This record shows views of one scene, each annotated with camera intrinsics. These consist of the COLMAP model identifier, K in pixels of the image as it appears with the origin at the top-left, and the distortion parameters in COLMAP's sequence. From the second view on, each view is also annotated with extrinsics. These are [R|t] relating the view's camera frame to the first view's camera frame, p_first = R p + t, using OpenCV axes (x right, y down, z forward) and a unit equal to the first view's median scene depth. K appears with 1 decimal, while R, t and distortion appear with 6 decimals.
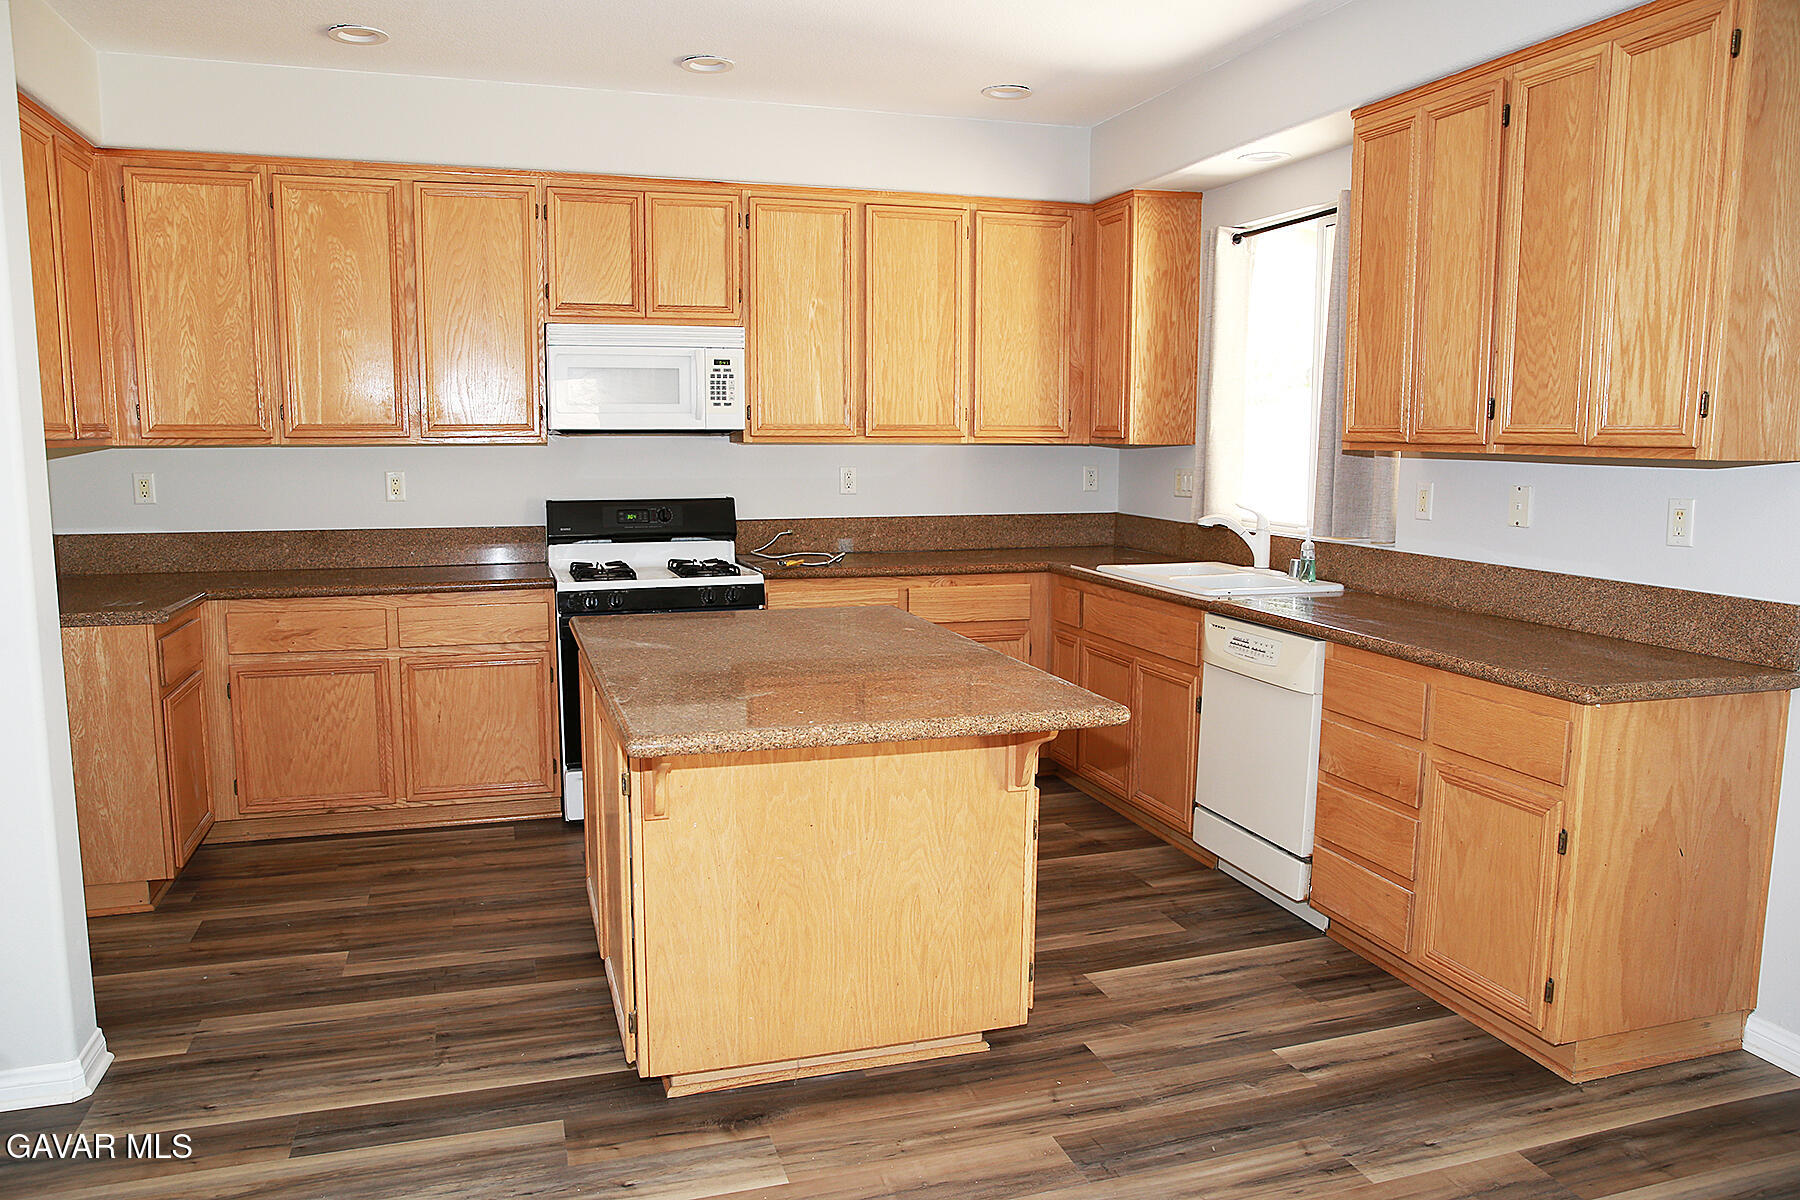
lens RADIAL K [[1267.5, 0, 905.0], [0, 1267.5, 610.1], [0, 0, 1]] dist [-0.096082, 0.076256]
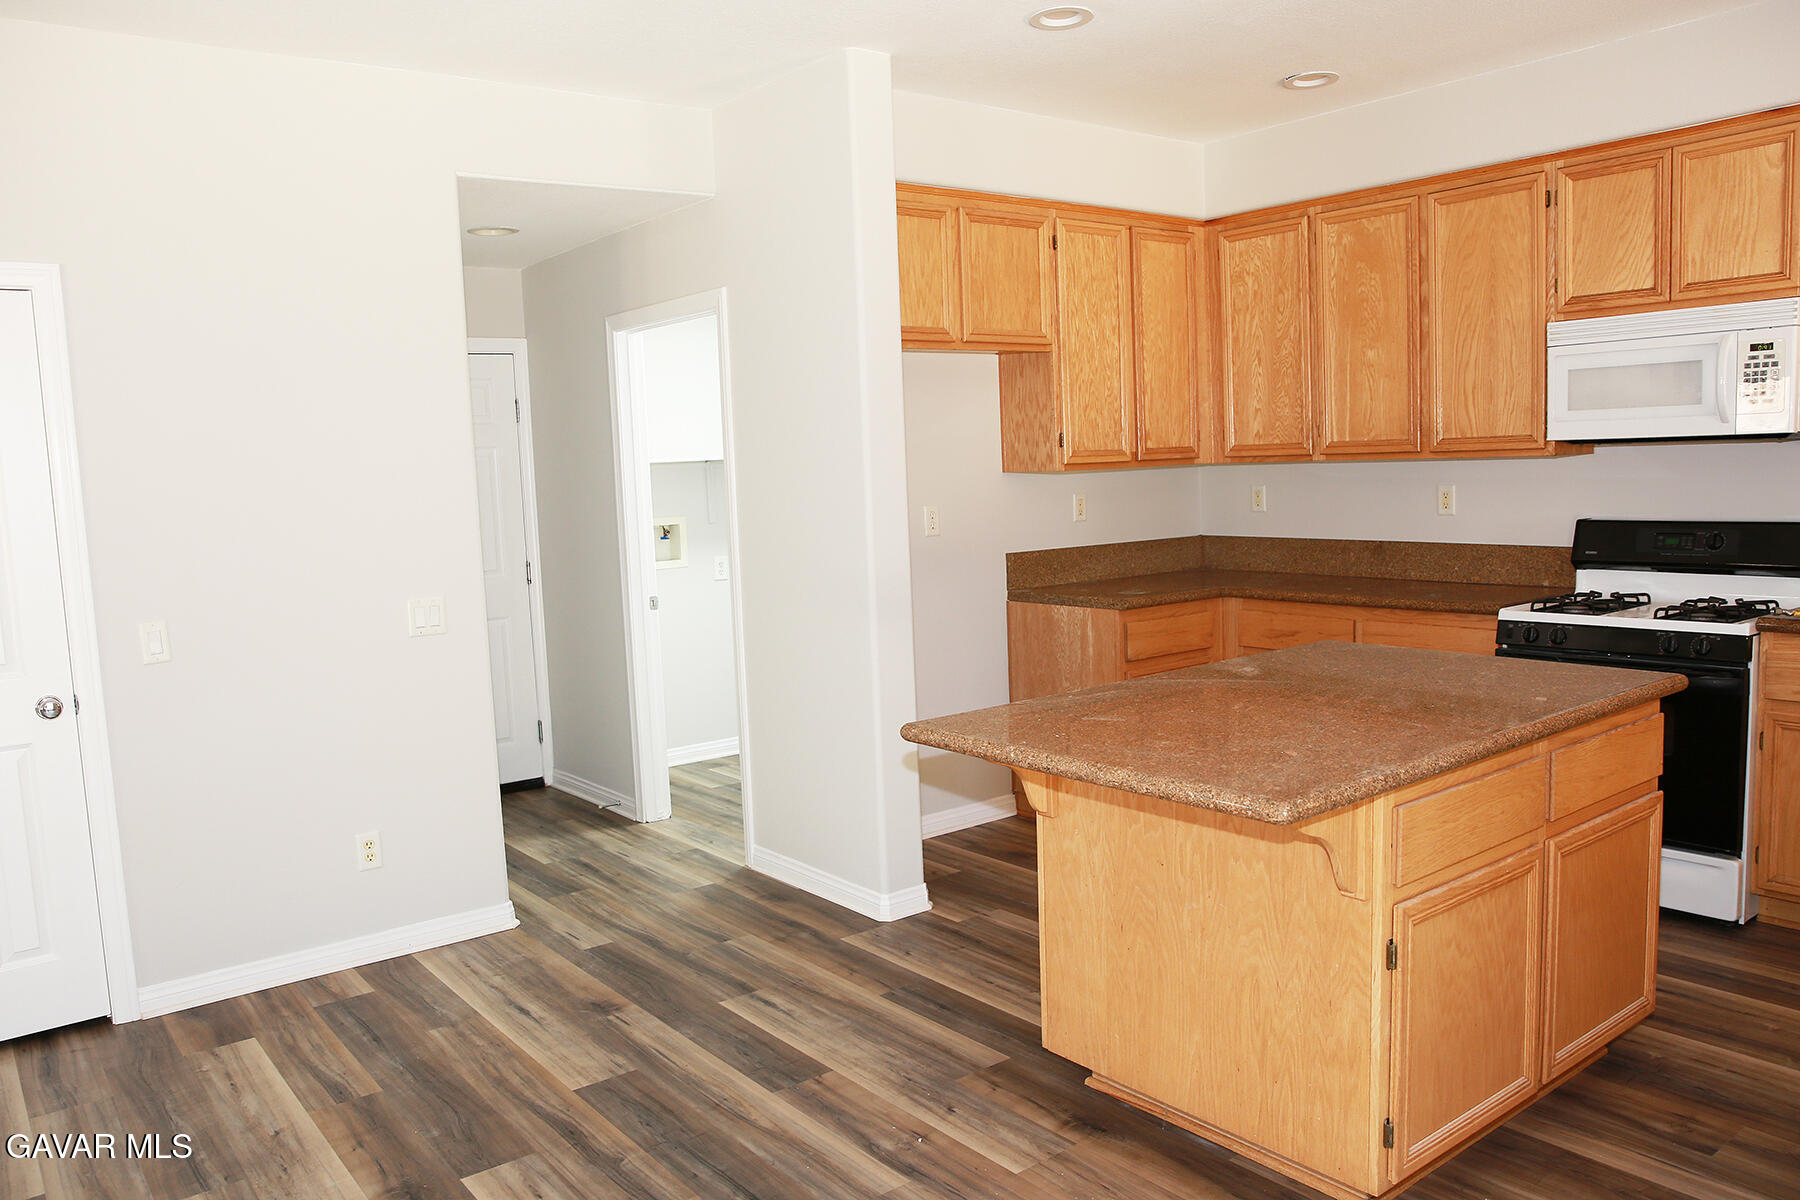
lens RADIAL K [[1346.9, 0, 902.8], [0, 1346.9, 612.5], [0, 0, 1]] dist [-0.104561, 0.083983]
pose [[0.347714, 0.087915, -0.933470, 0.471062], [-0.089649, 0.994150, 0.060236, -0.039103], [0.933305, 0.062740, 0.353561, 0.257683]]
